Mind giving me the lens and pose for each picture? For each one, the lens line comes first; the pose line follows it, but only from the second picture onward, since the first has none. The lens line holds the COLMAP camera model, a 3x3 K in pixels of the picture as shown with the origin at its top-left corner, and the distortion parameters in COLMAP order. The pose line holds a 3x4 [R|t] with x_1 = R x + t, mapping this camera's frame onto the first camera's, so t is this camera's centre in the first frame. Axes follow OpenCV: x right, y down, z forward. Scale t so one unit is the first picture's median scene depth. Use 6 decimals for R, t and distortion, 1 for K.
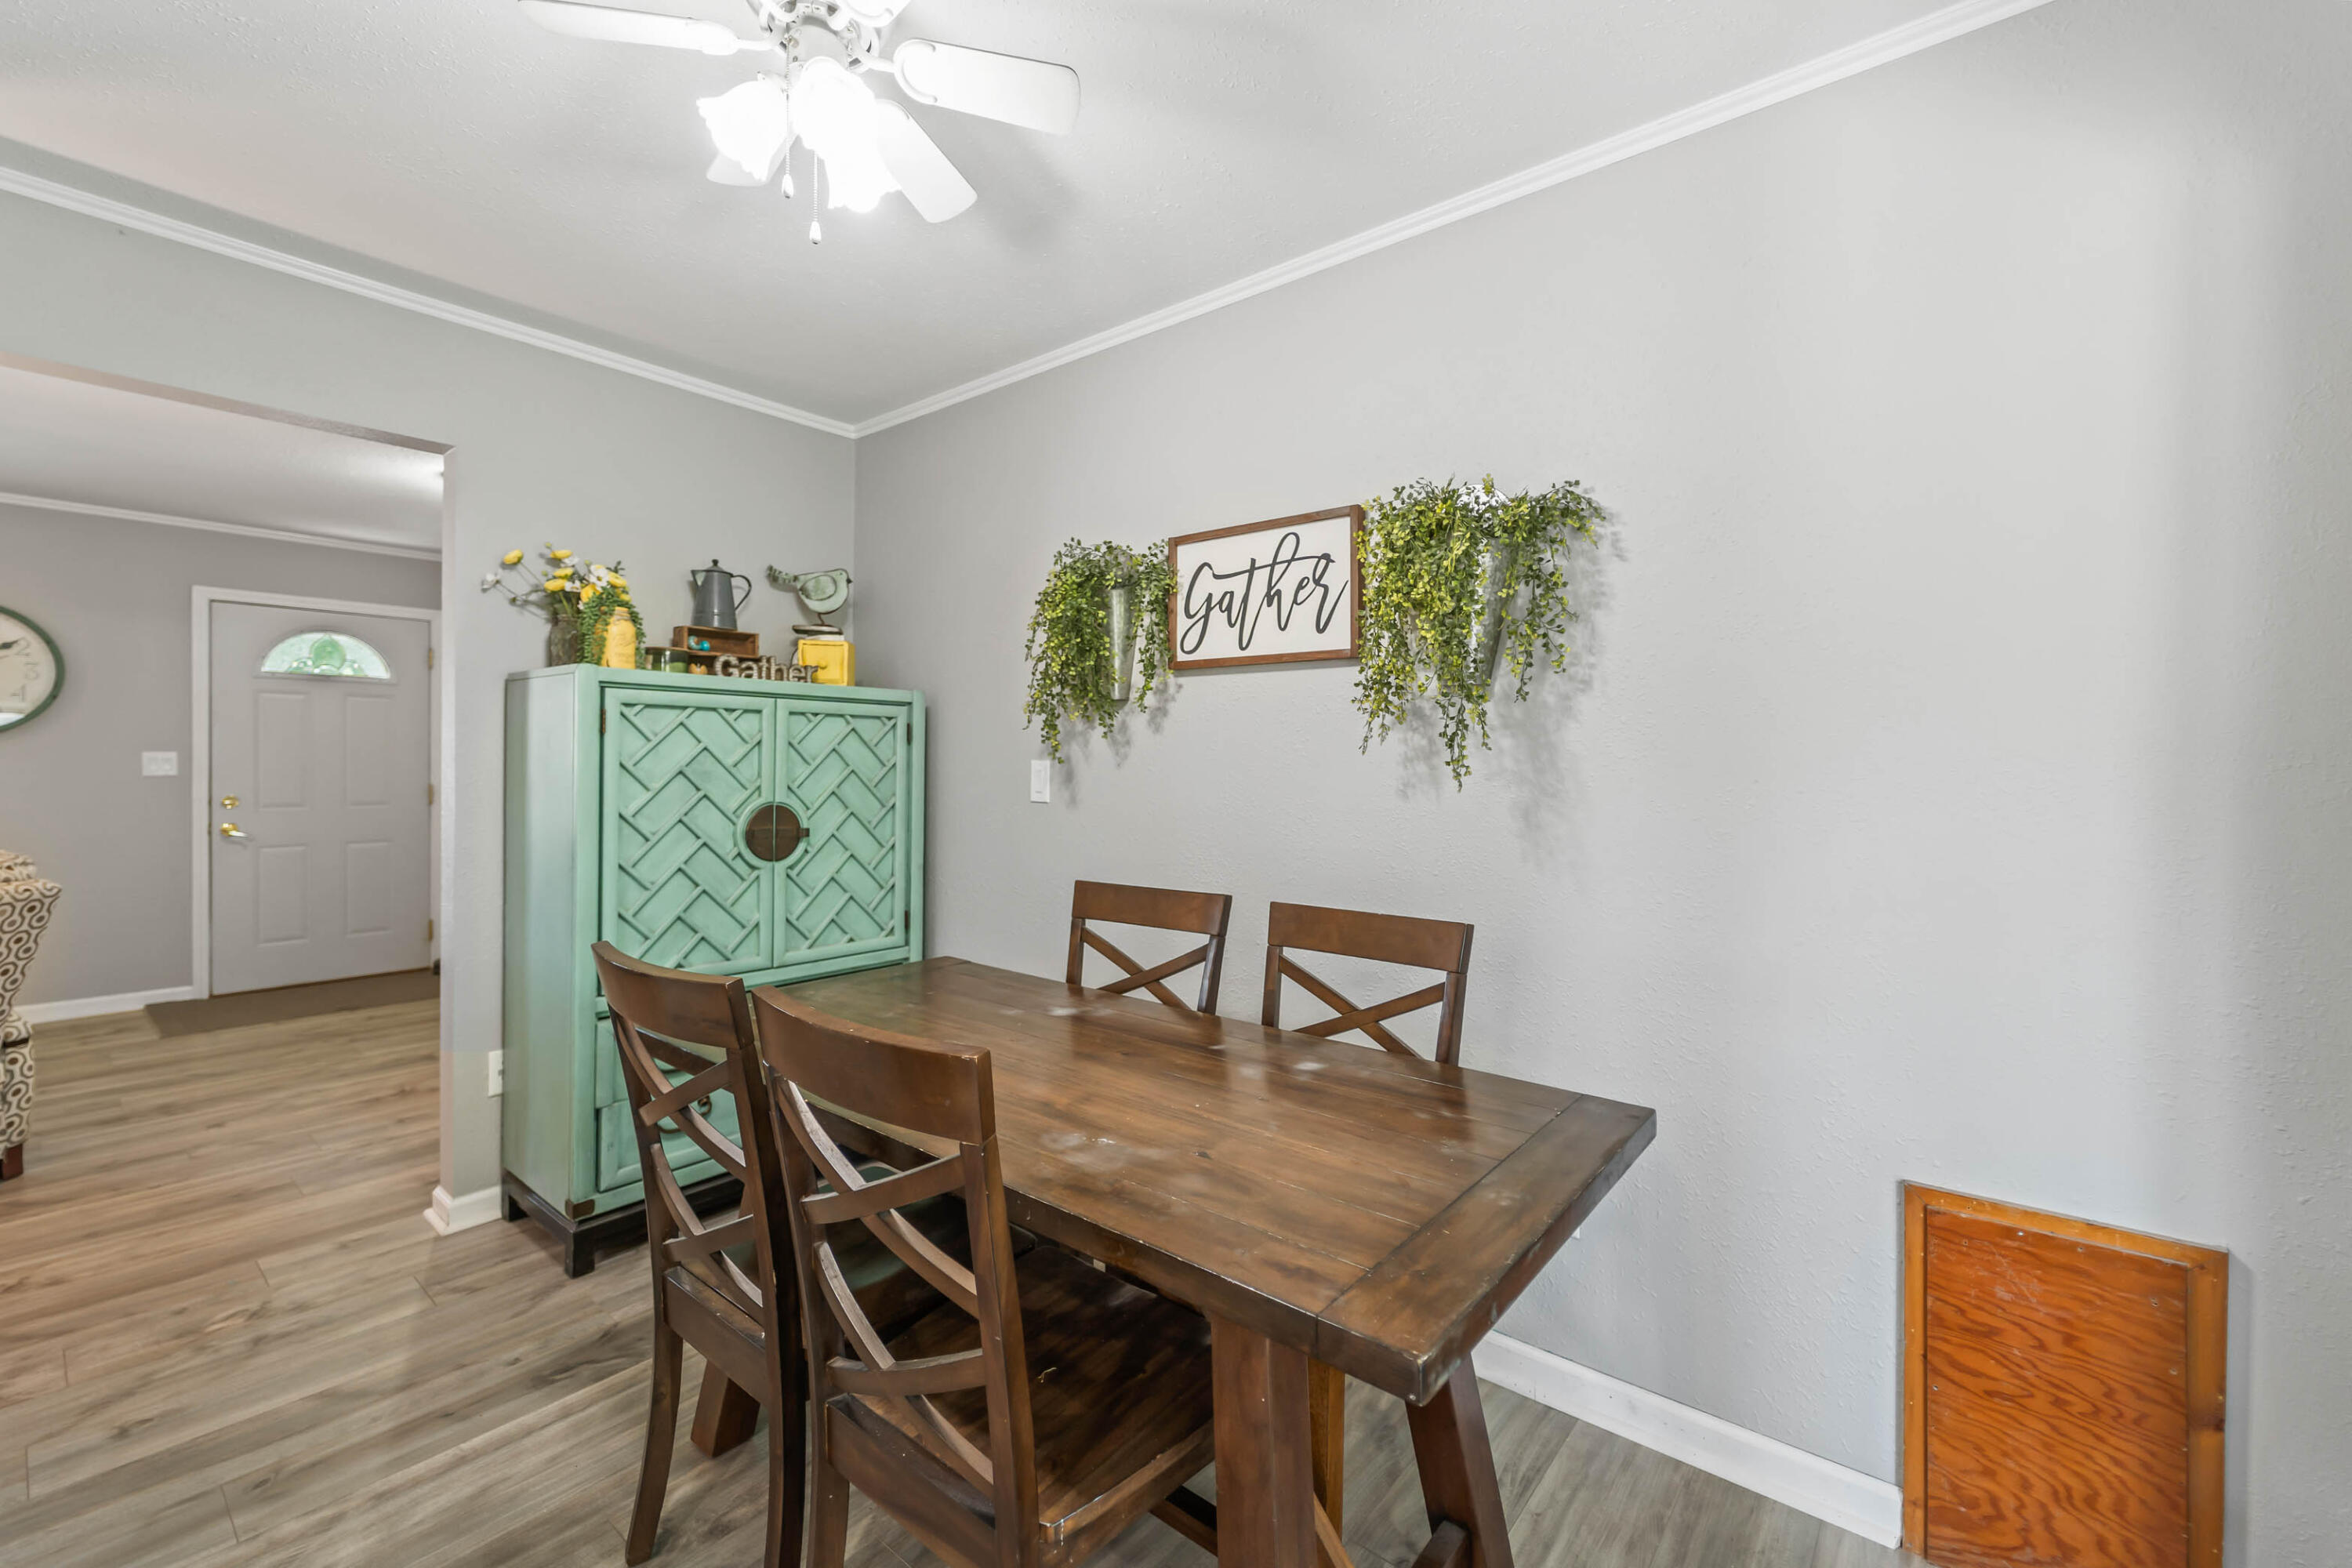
lens RADIAL K [[961.3, 0, 1176.0], [0, 961.3, 784.0], [0, 0, 1]] dist [-0.000932, -0.000768]
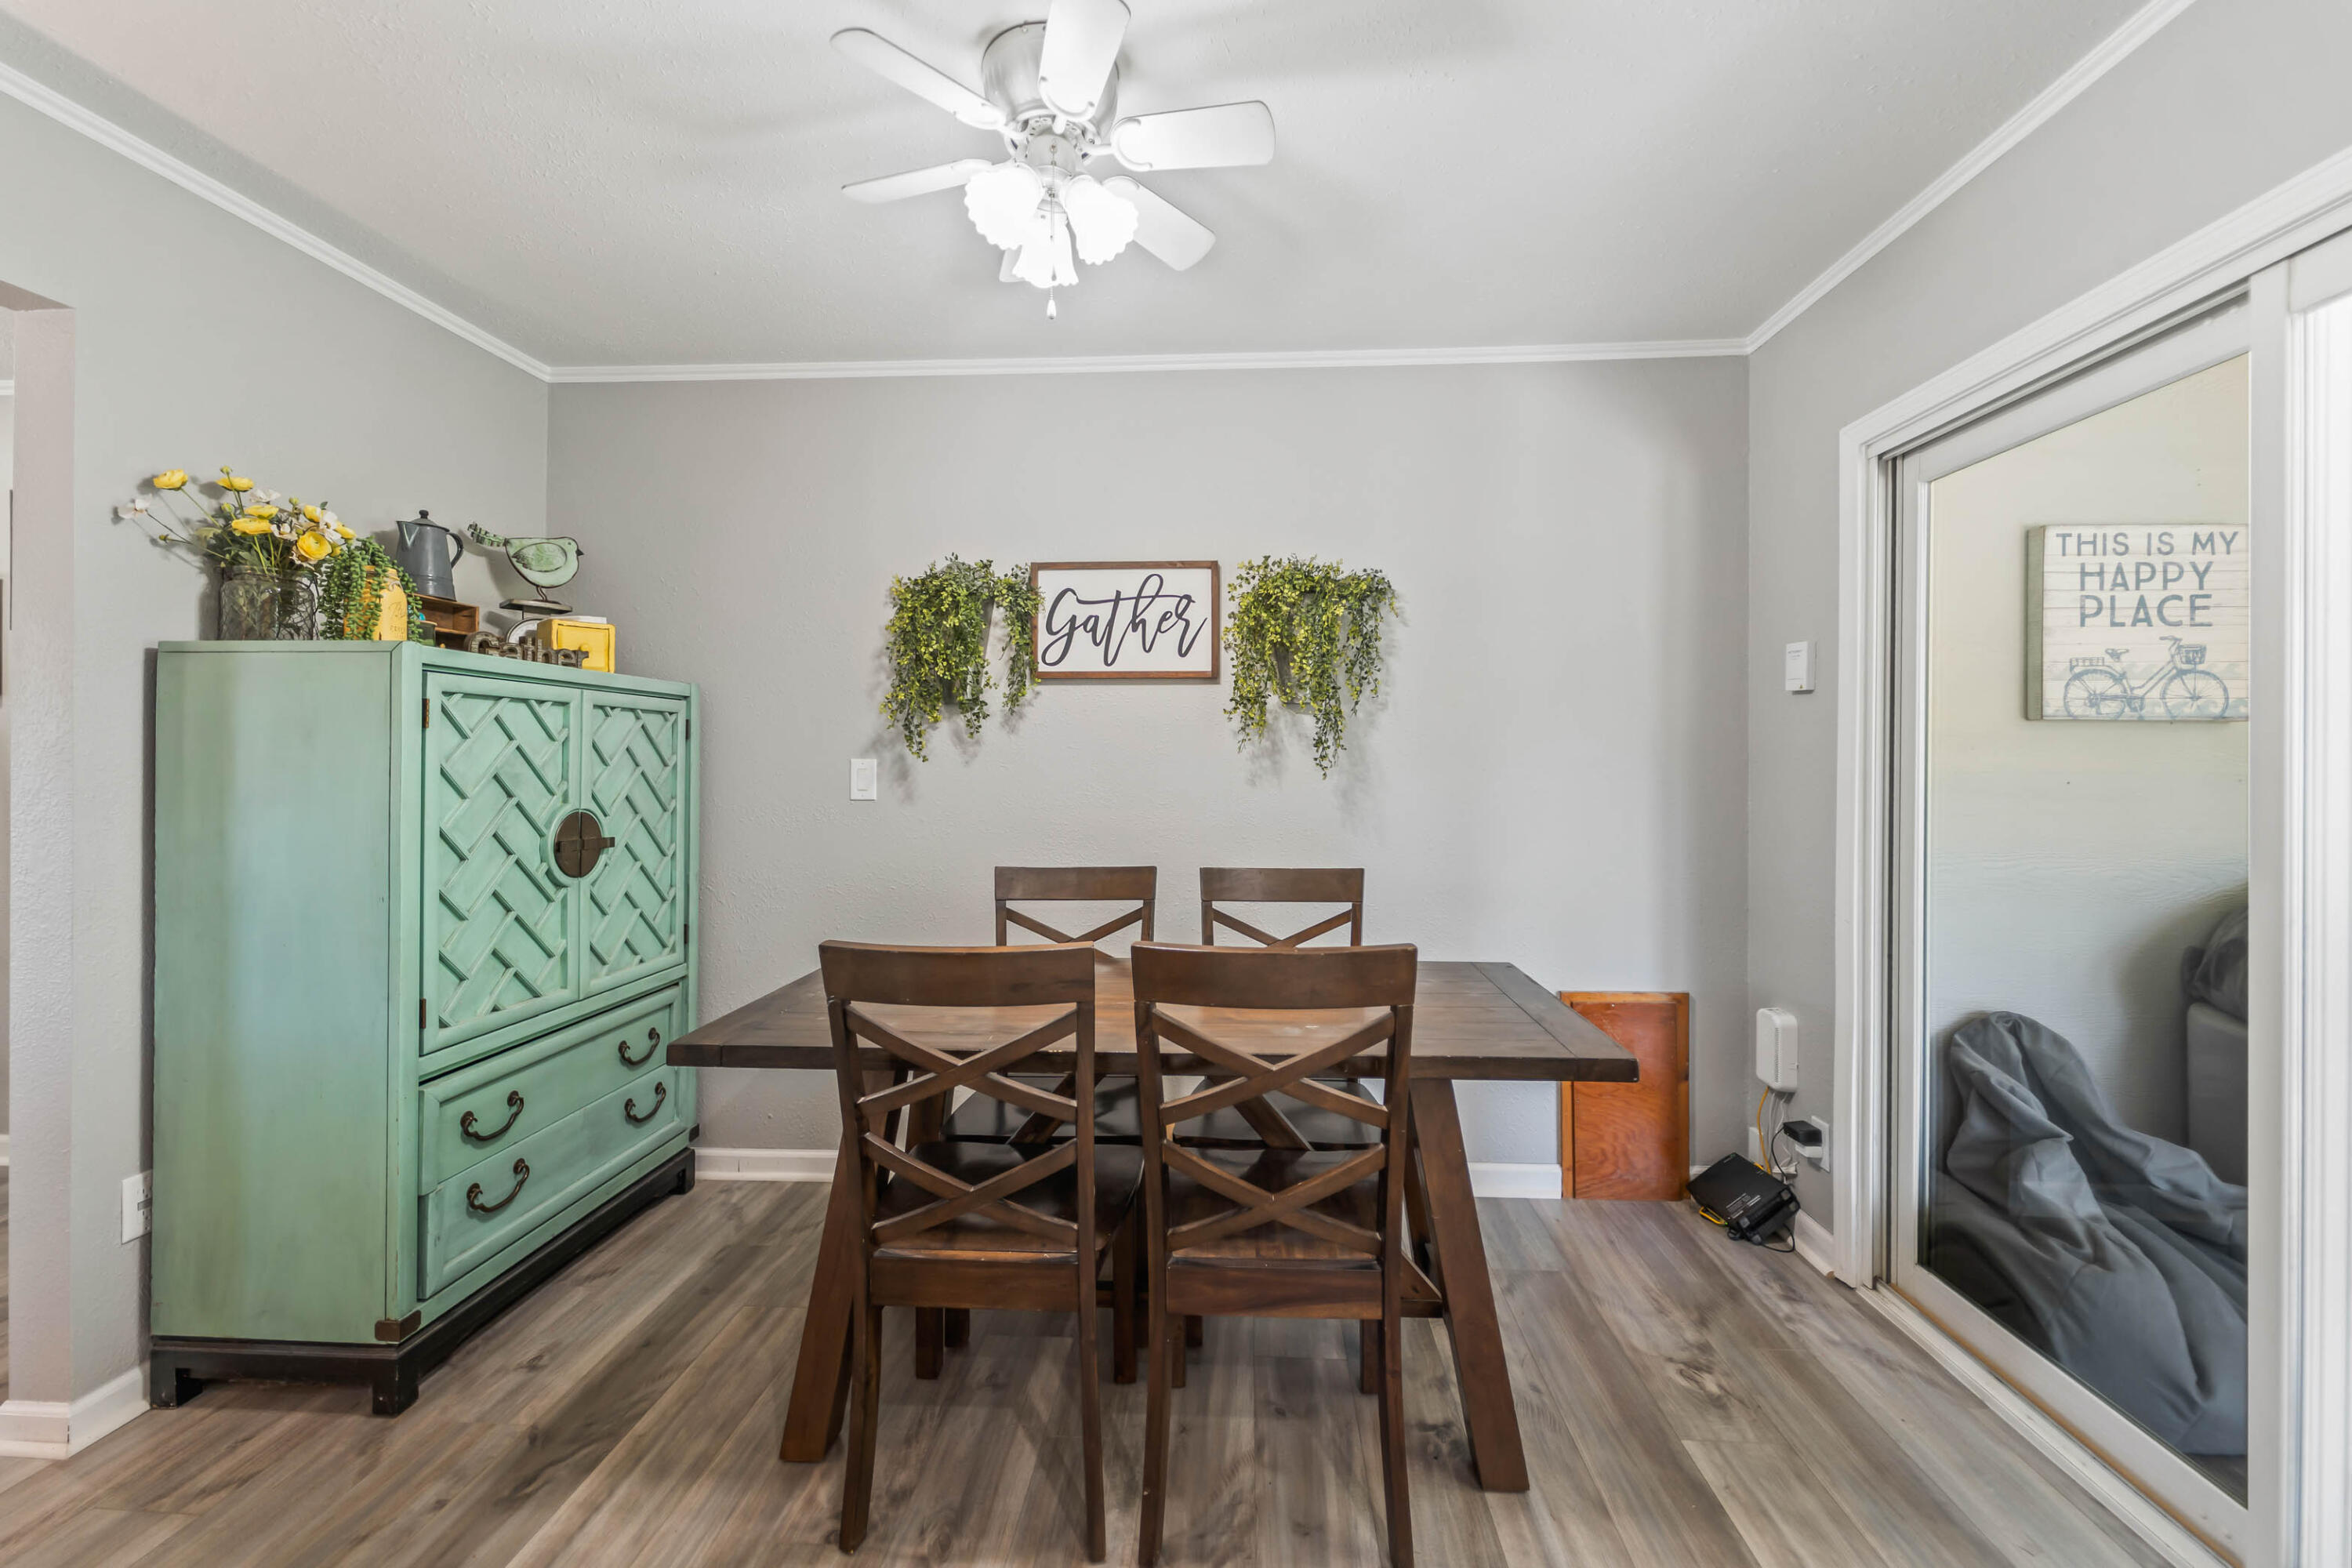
lens RADIAL K [[961.3, 0, 1176.0], [0, 961.3, 784.0], [0, 0, 1]] dist [-0.000932, -0.000768]
pose [[0.810002, -0.021414, 0.586036, -0.555581], [0.018735, 0.999768, 0.010636, -0.003094], [-0.586128, 0.002364, 0.810215, -0.019409]]
